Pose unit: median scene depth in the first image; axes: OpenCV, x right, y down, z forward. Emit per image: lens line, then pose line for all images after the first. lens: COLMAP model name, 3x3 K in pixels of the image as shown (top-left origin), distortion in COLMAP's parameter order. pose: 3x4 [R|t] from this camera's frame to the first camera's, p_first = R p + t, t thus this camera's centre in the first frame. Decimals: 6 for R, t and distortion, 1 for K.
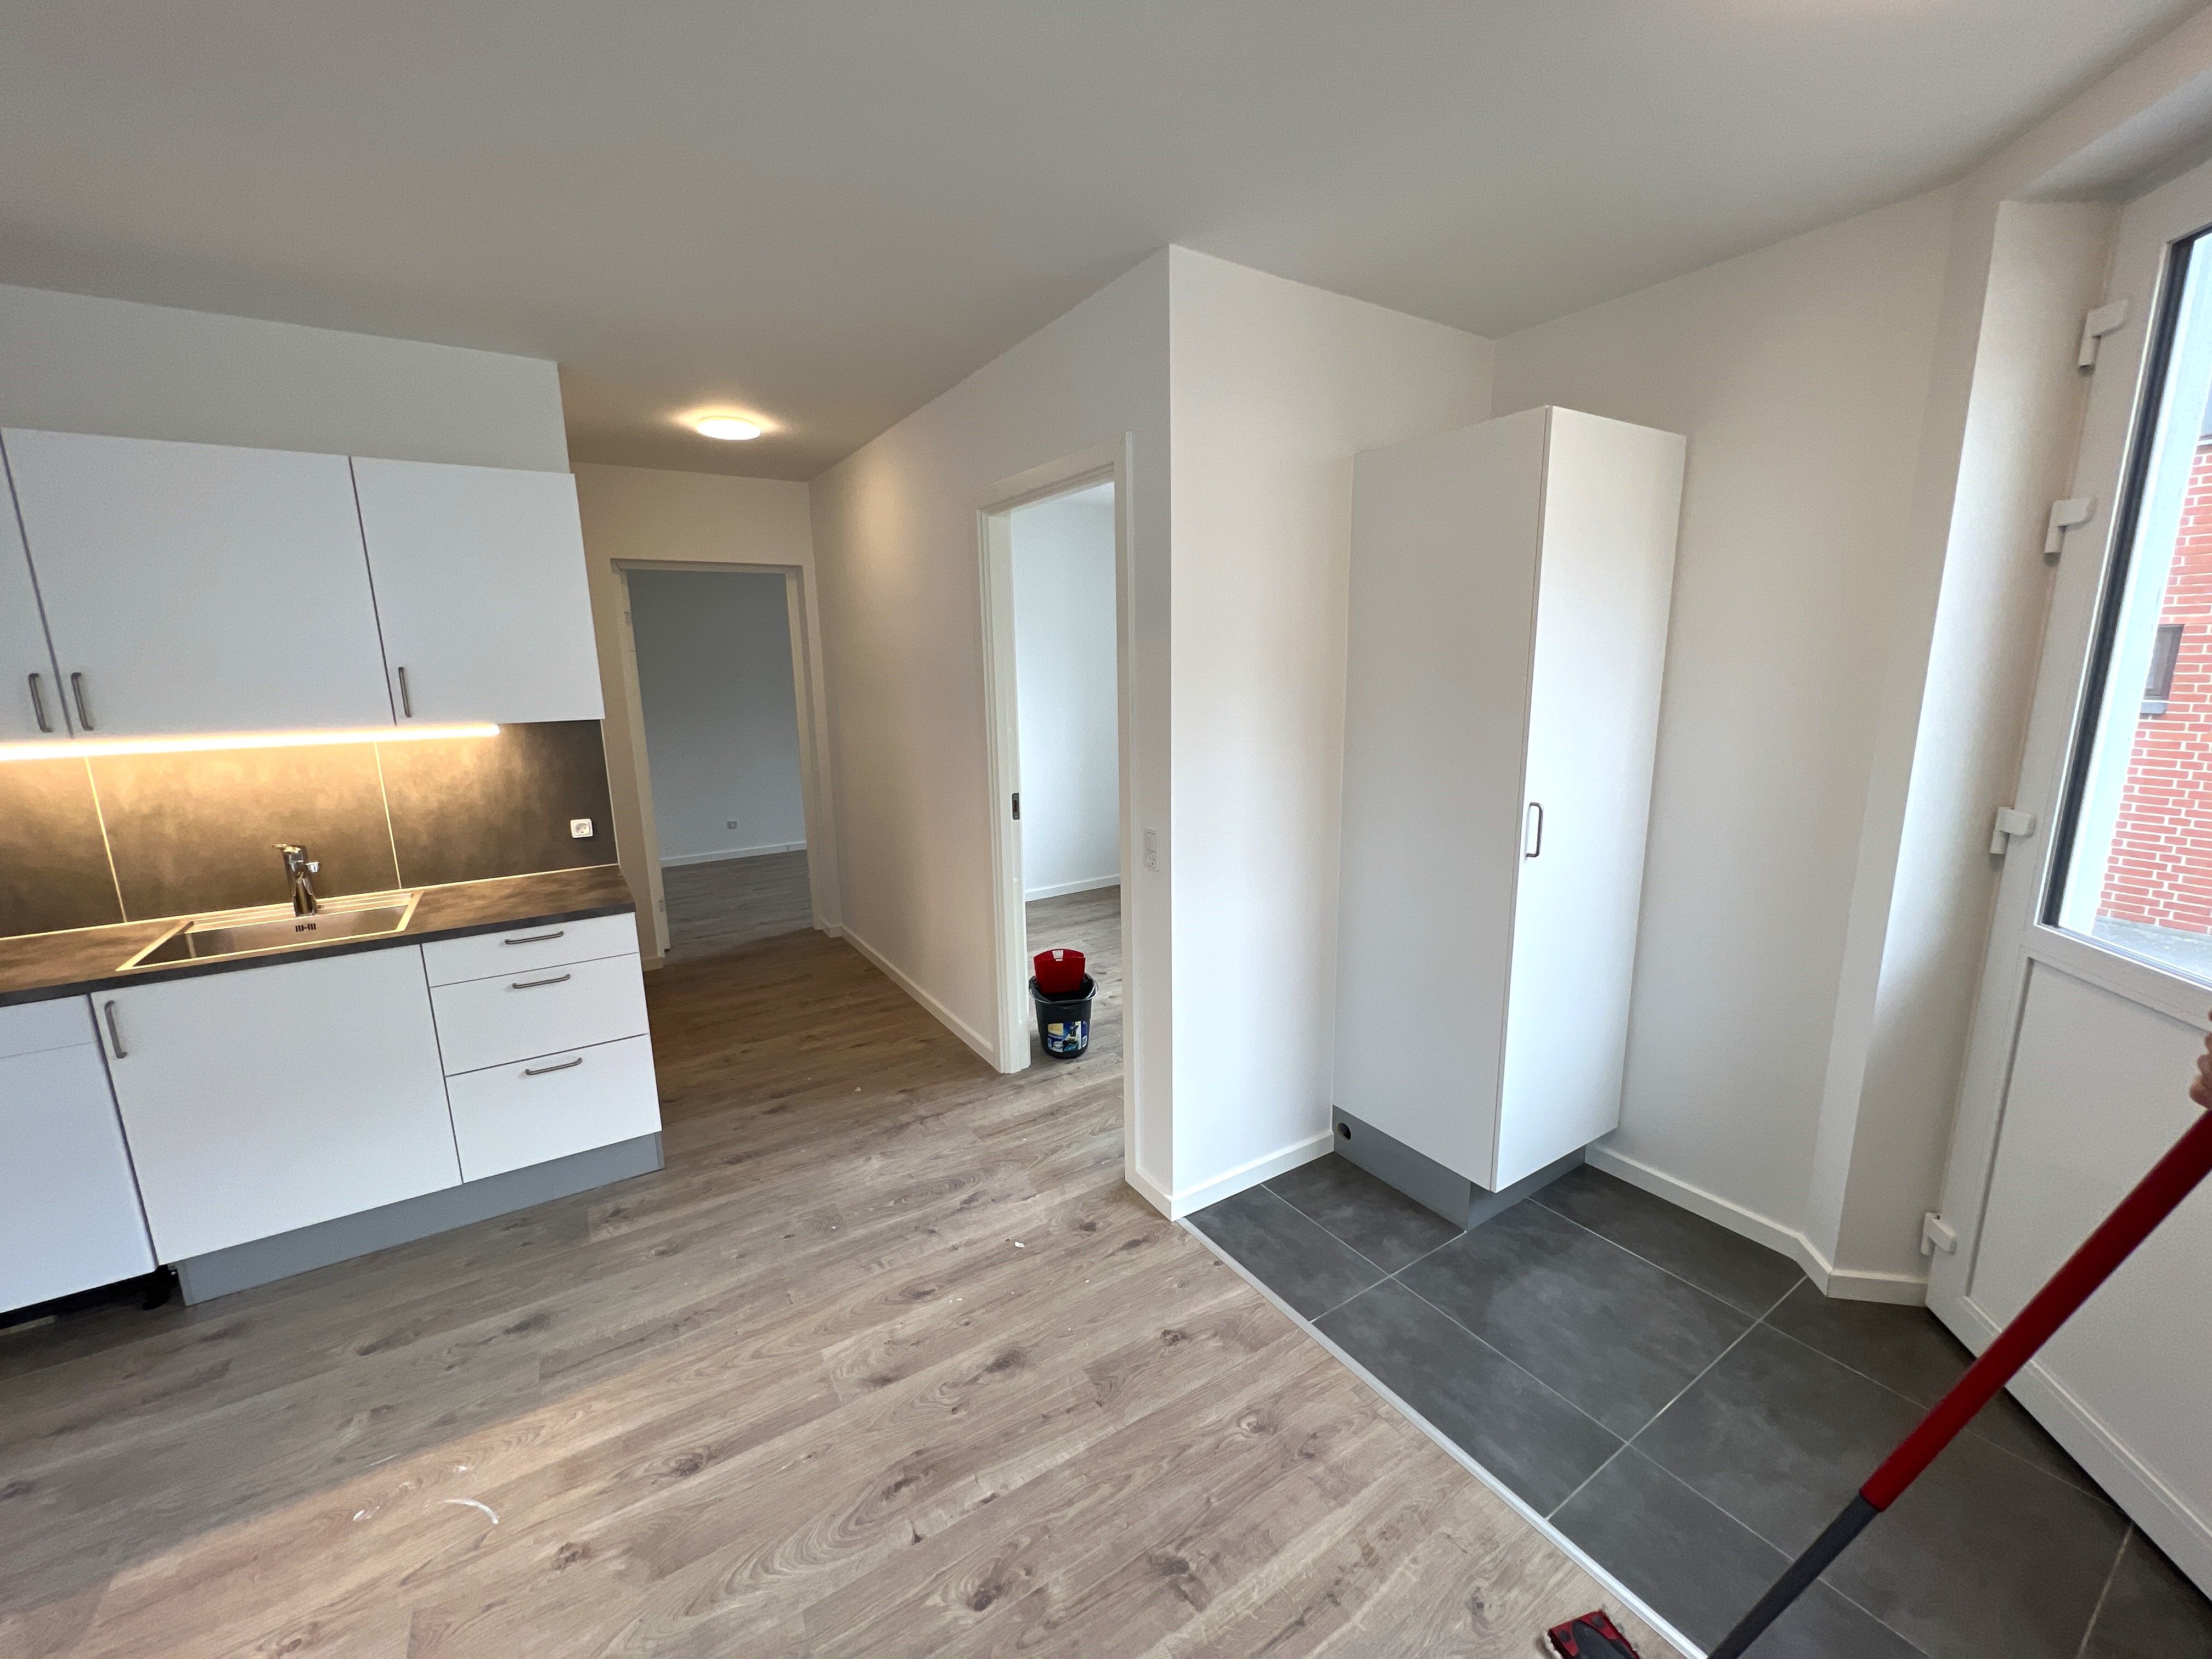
lens RADIAL K [[882.7, 0, 1113.7], [0, 882.7, 830.5], [0, 0, 1]] dist [-0.001212, -0.000093]
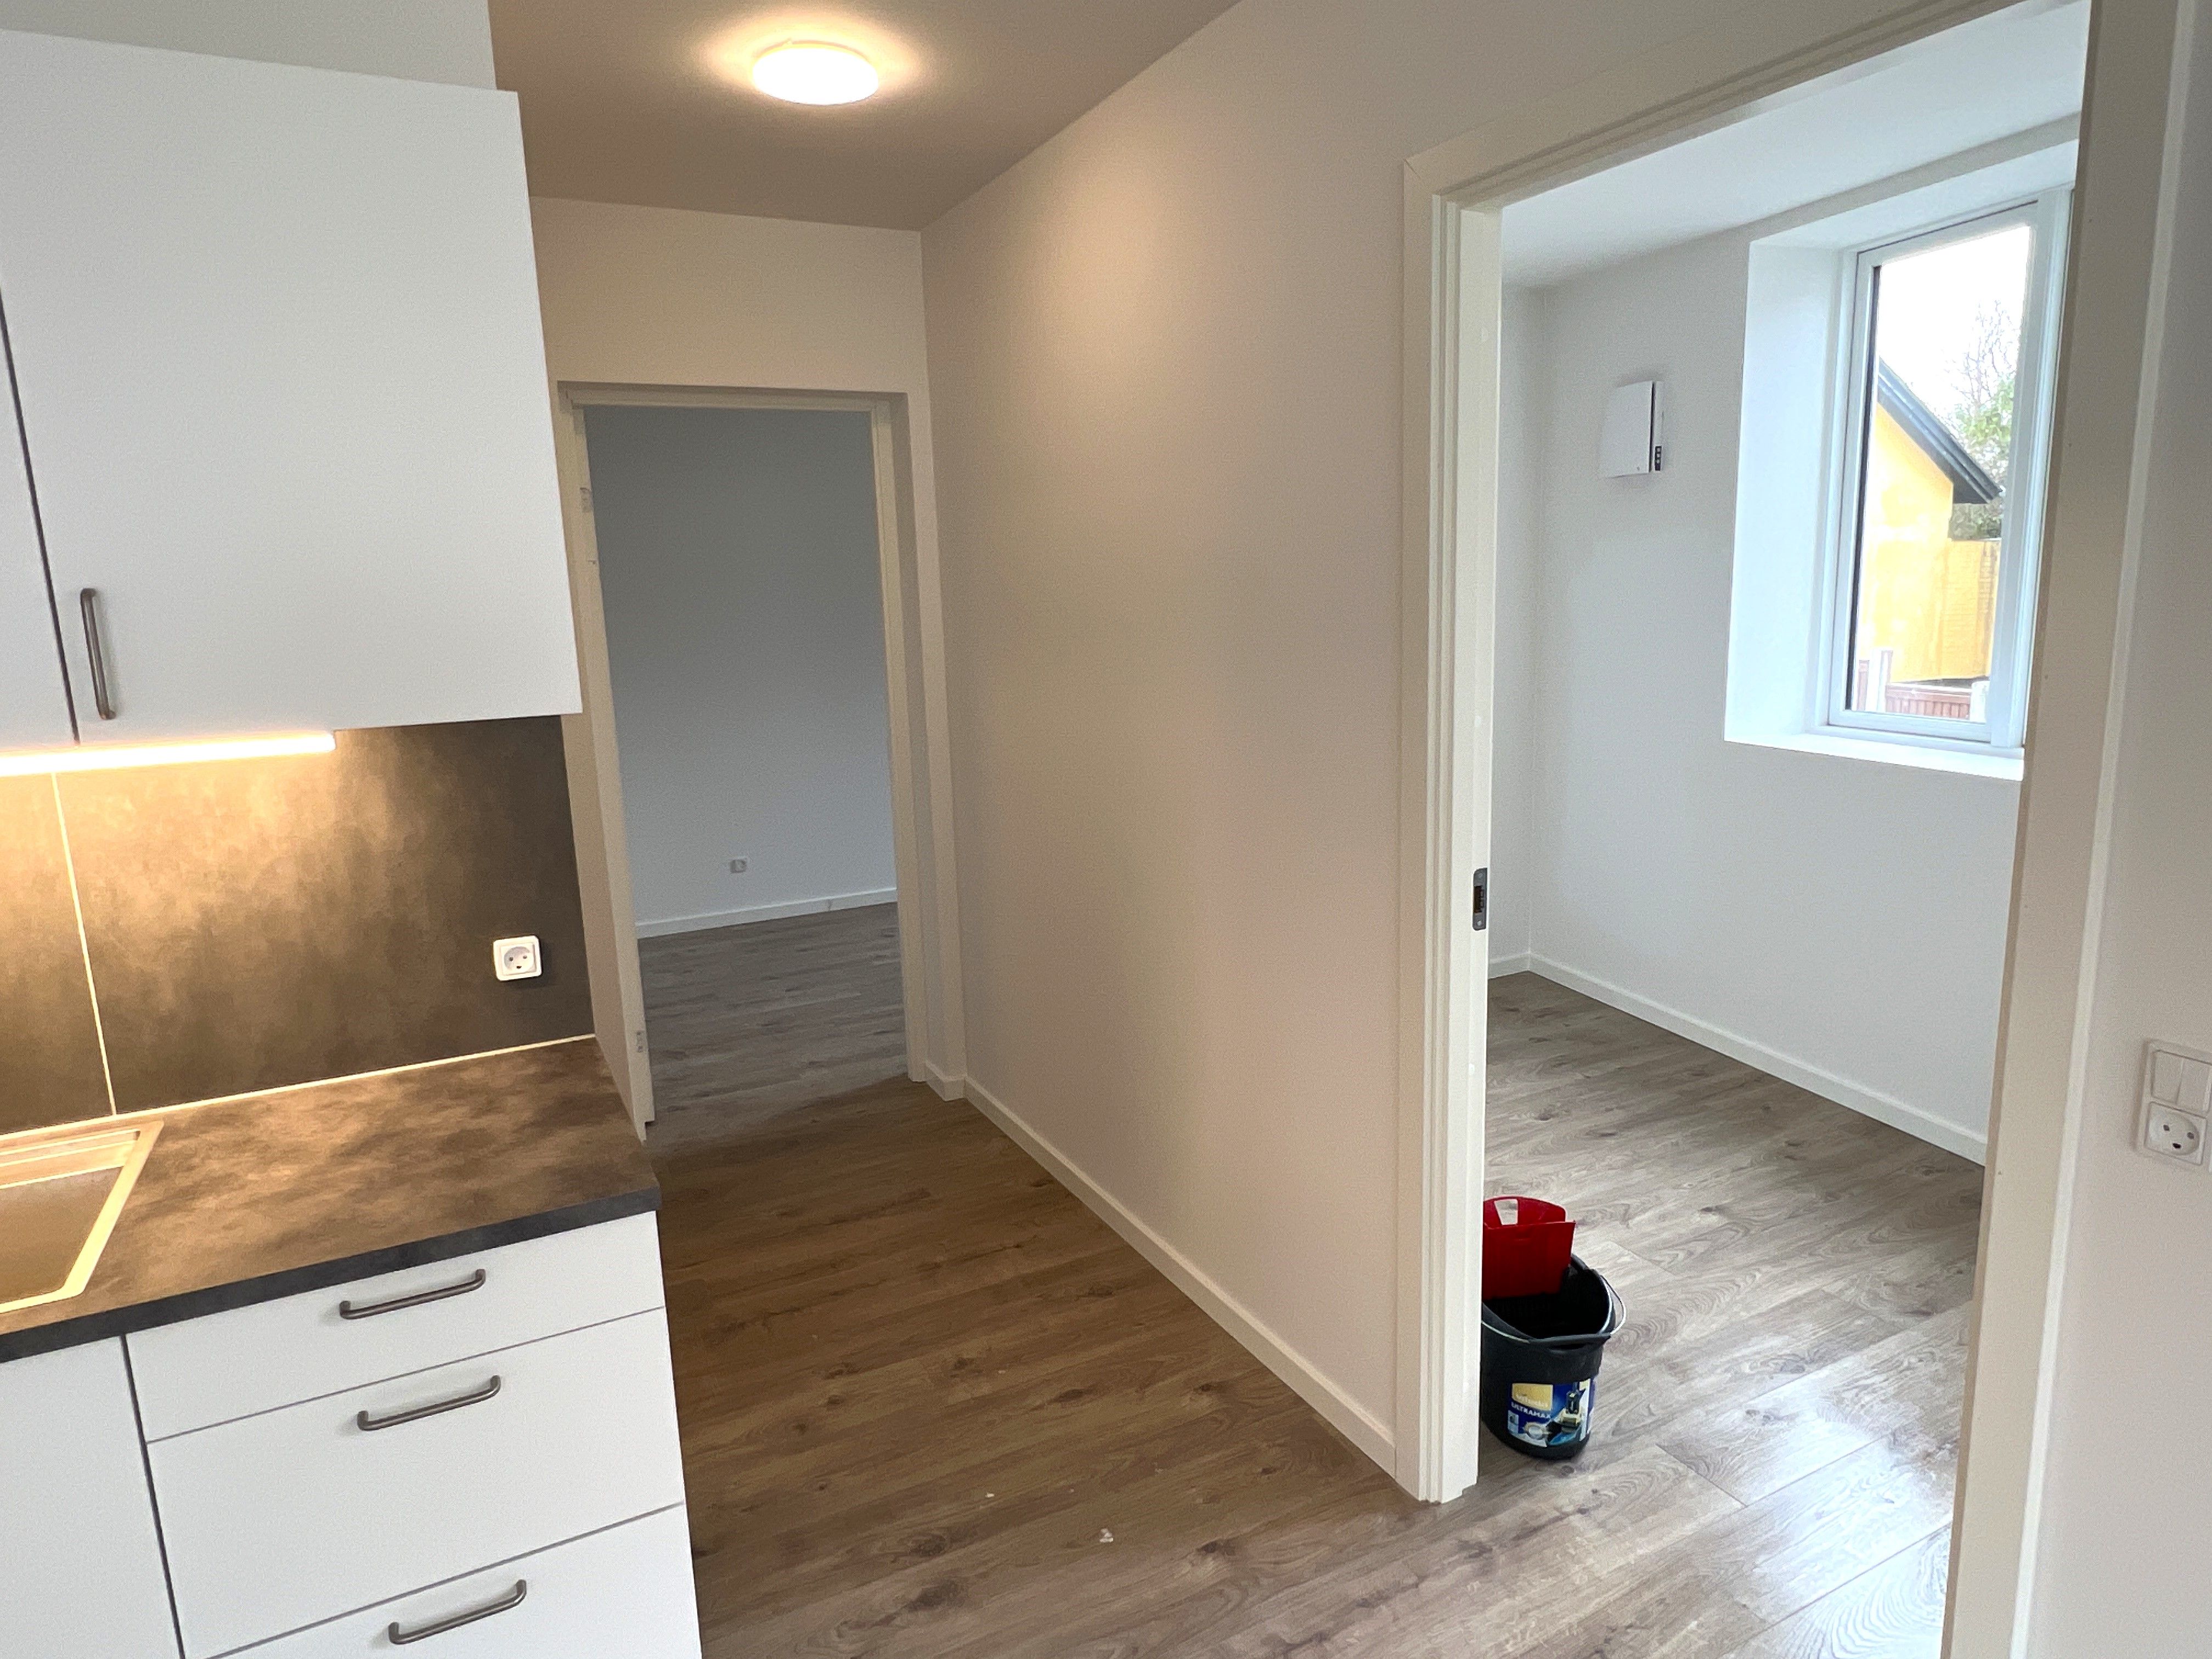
lens RADIAL K [[1326.2, 0, 1125.1], [0, 1326.2, 825.0], [0, 0, 1]] dist [0.001132, -0.002461]
pose [[0.996142, 0.002016, -0.087730, -0.281835], [-0.002703, 0.999967, -0.007705, -0.072784], [0.087711, 0.007913, 0.996115, 0.426446]]
